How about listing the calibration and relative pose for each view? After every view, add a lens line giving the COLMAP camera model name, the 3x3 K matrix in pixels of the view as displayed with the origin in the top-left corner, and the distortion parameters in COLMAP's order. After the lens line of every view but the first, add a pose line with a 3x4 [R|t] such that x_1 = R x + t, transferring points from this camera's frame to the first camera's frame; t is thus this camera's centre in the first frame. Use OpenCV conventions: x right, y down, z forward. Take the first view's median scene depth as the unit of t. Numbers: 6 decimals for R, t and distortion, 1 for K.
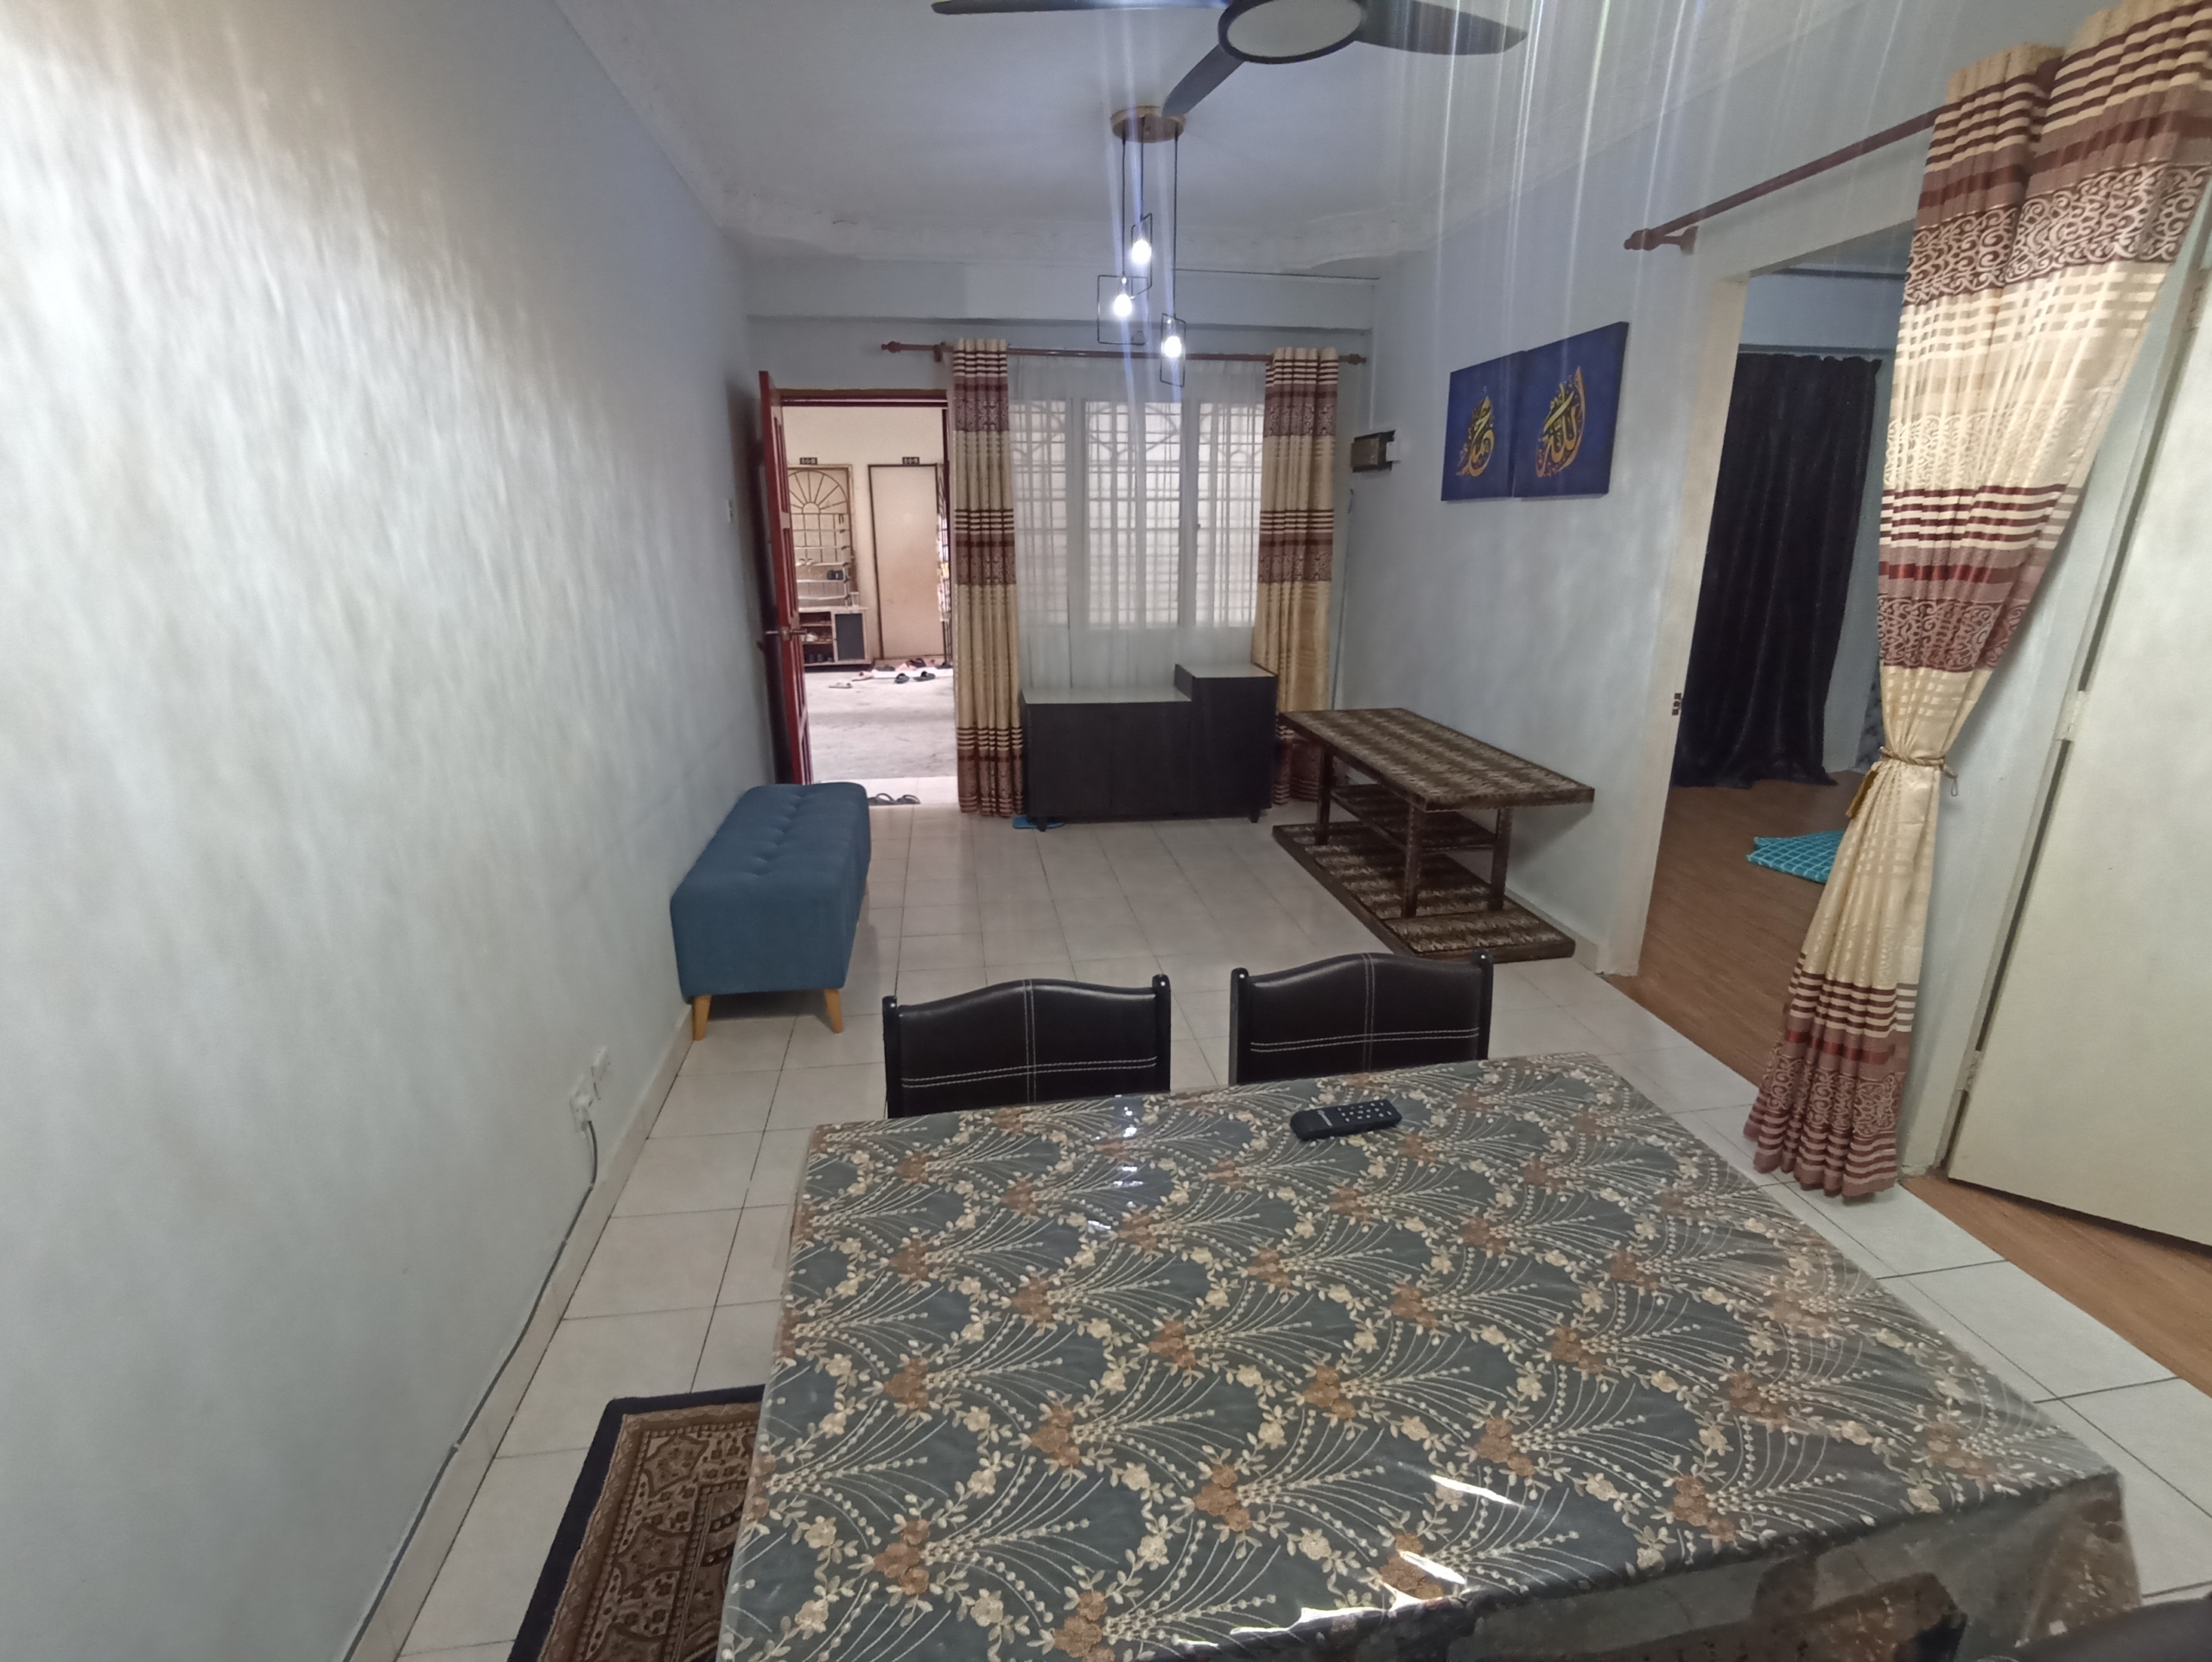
lens RADIAL K [[995.1, 0, 1101.6], [0, 995.1, 837.6], [0, 0, 1]] dist [-0.037169, 0.017187]
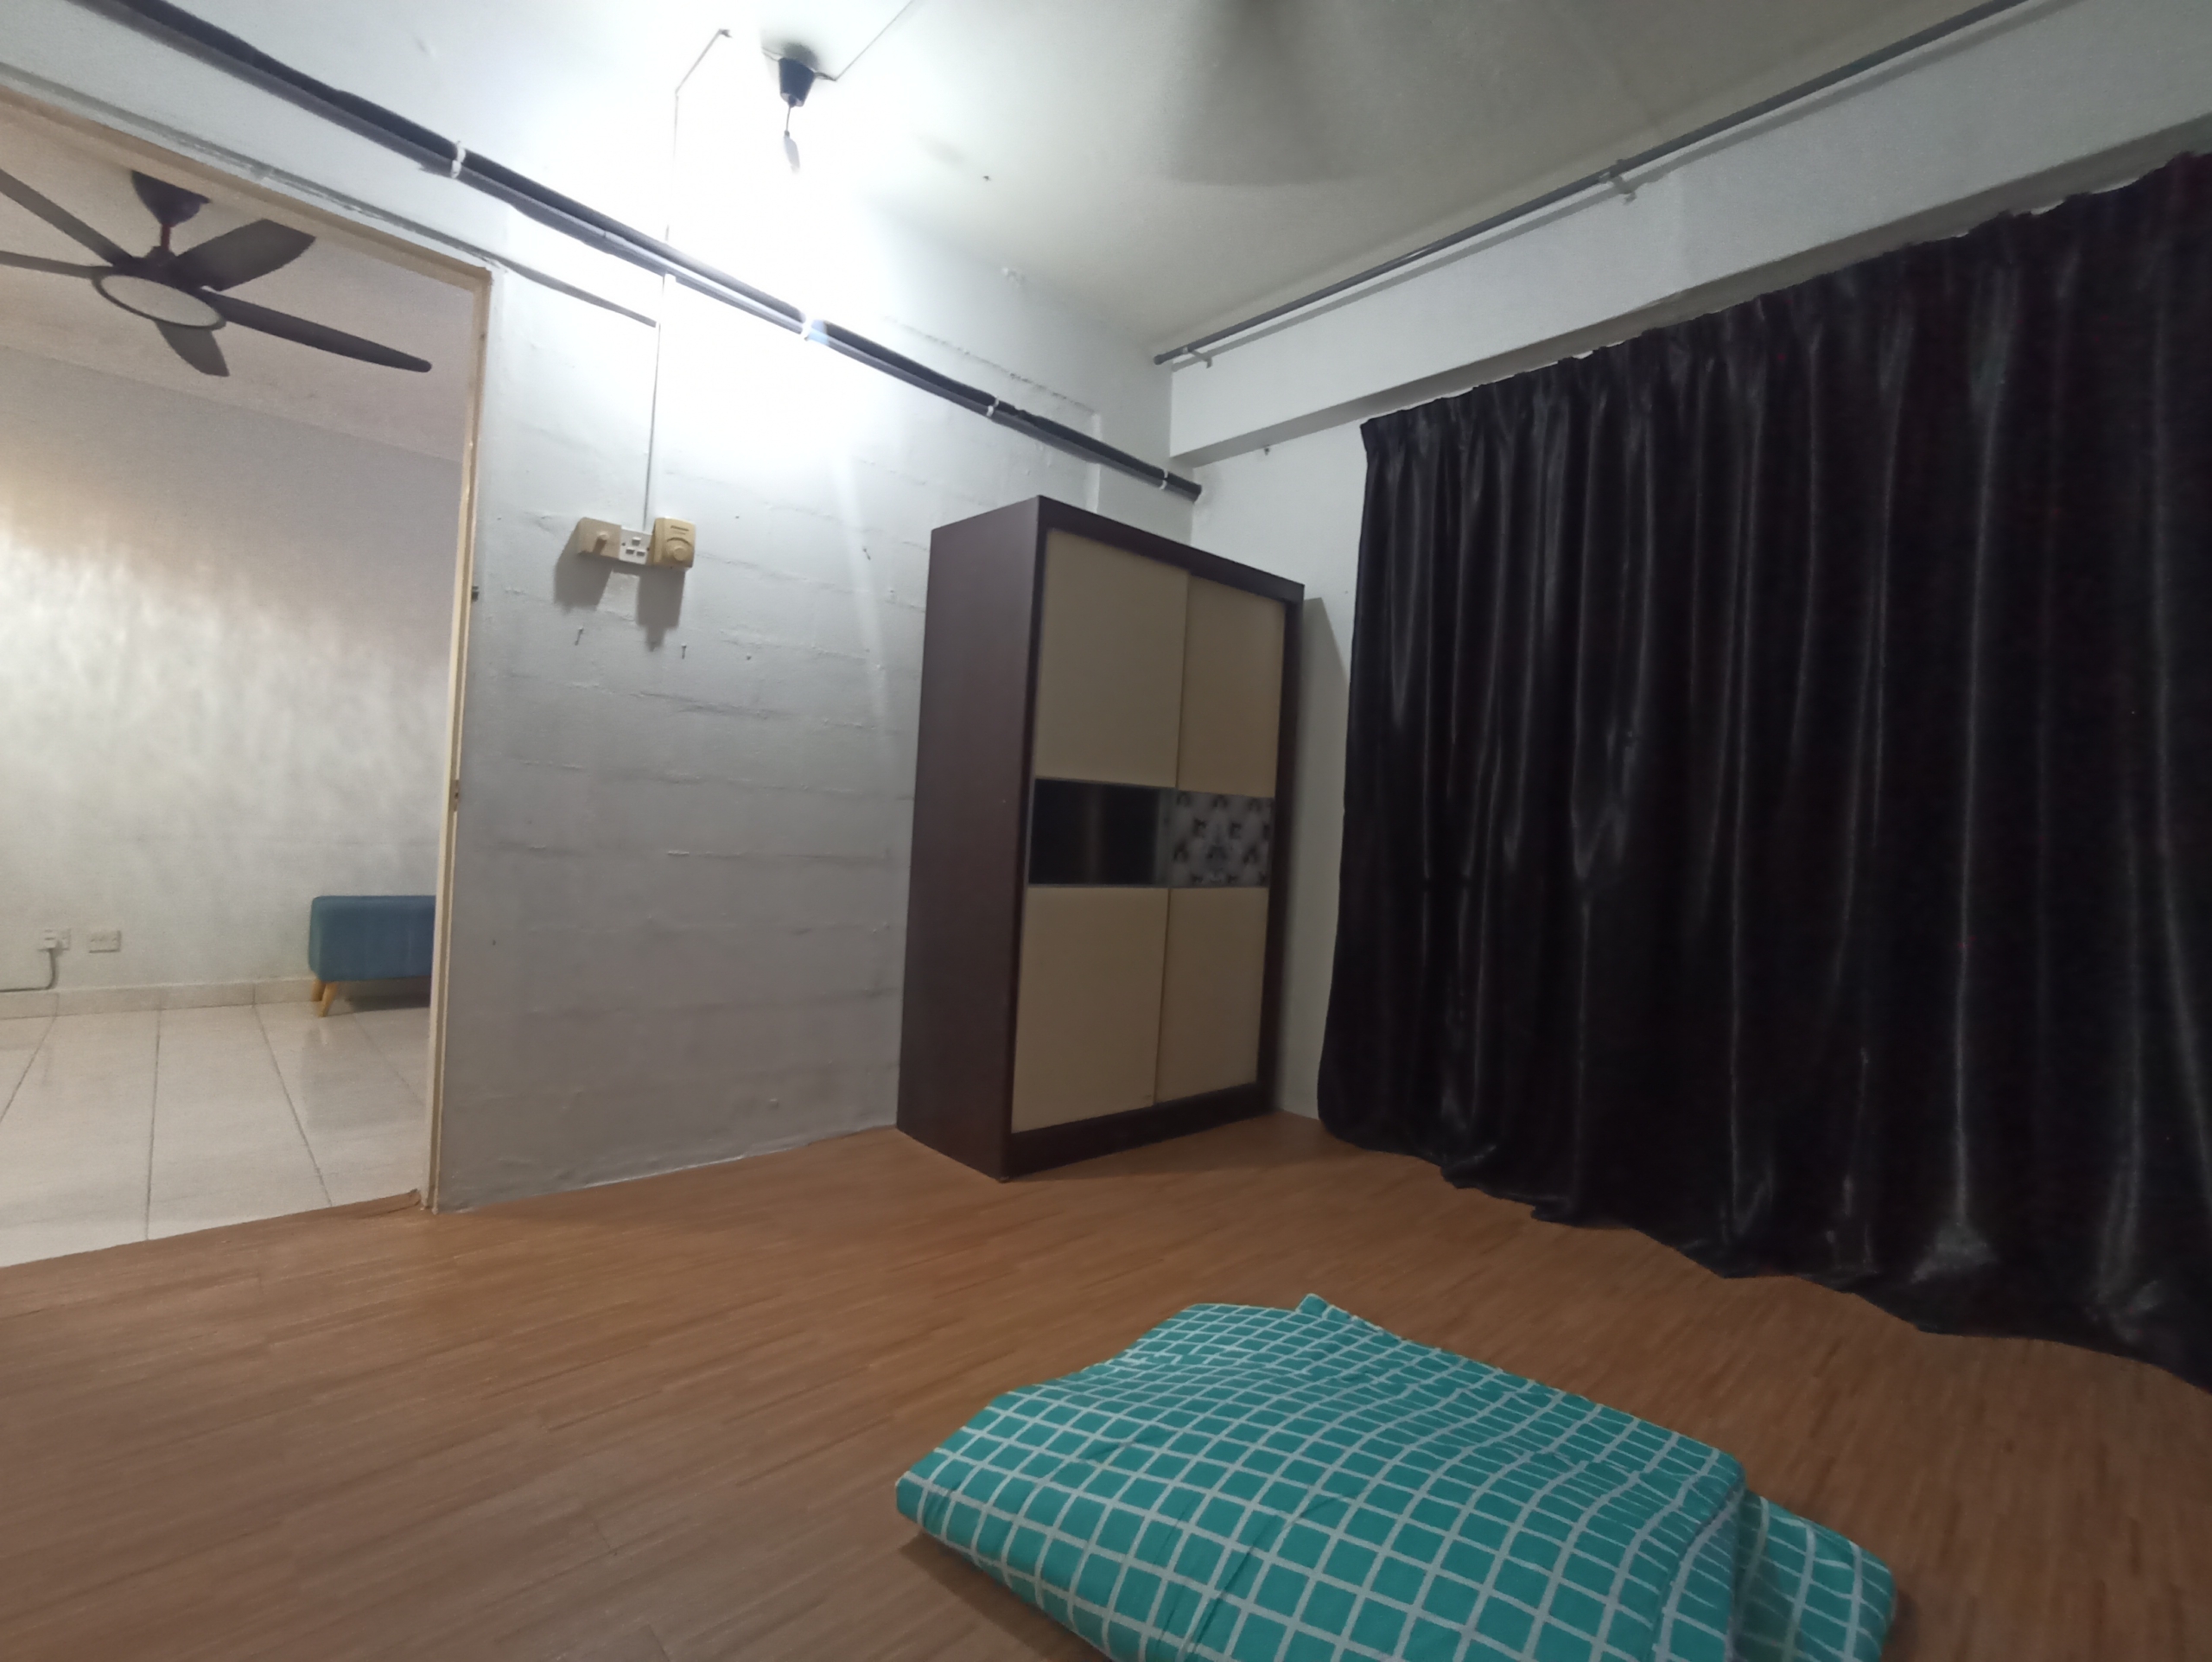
lens RADIAL K [[995.1, 0, 1098.6], [0, 995.1, 826.8], [0, 0, 1]] dist [-0.037169, 0.017187]
pose [[0.563185, 0.019101, -0.826110, 2.007035], [-0.298707, 0.936834, -0.181977, -0.176935], [0.770452, 0.349252, 0.533316, 1.378501]]
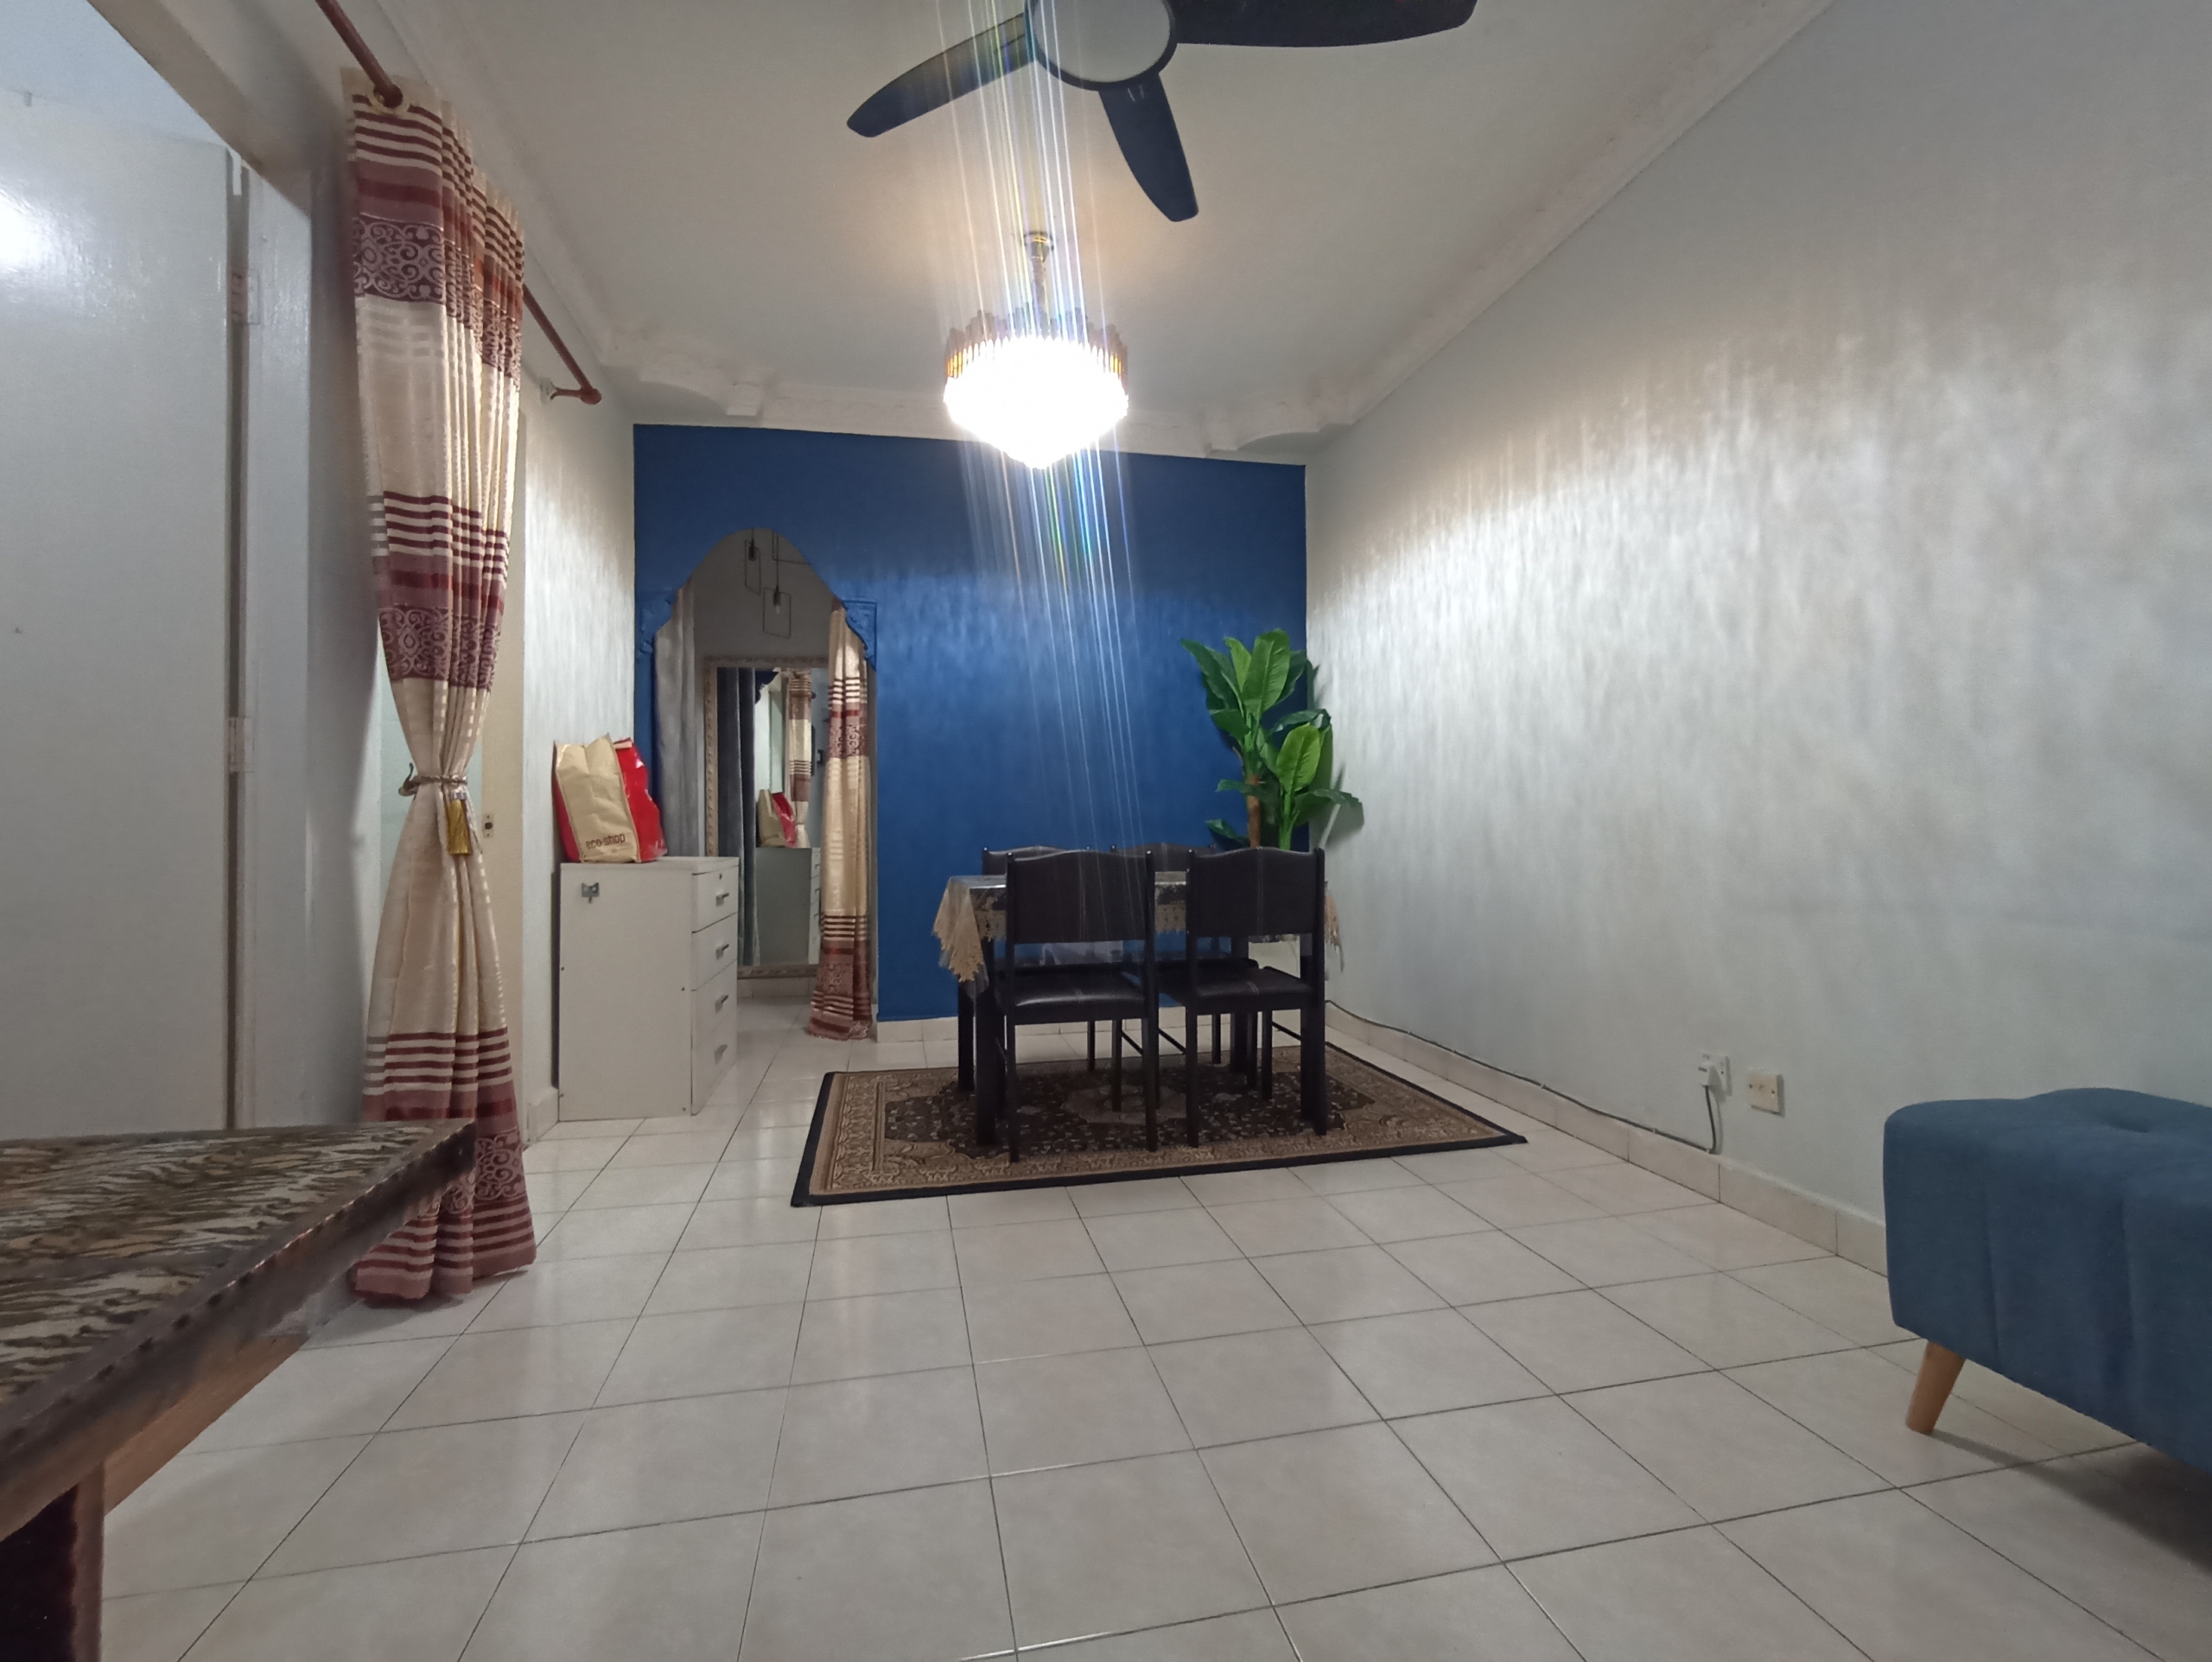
lens RADIAL K [[995.1, 0, 1101.9], [0, 995.1, 826.4], [0, 0, 1]] dist [-0.037169, 0.017187]
pose [[-0.998251, 0.011700, -0.057950, 0.223571], [-0.006095, 0.954632, 0.297725, -0.310327], [0.058804, 0.297558, -0.952891, 1.829478]]
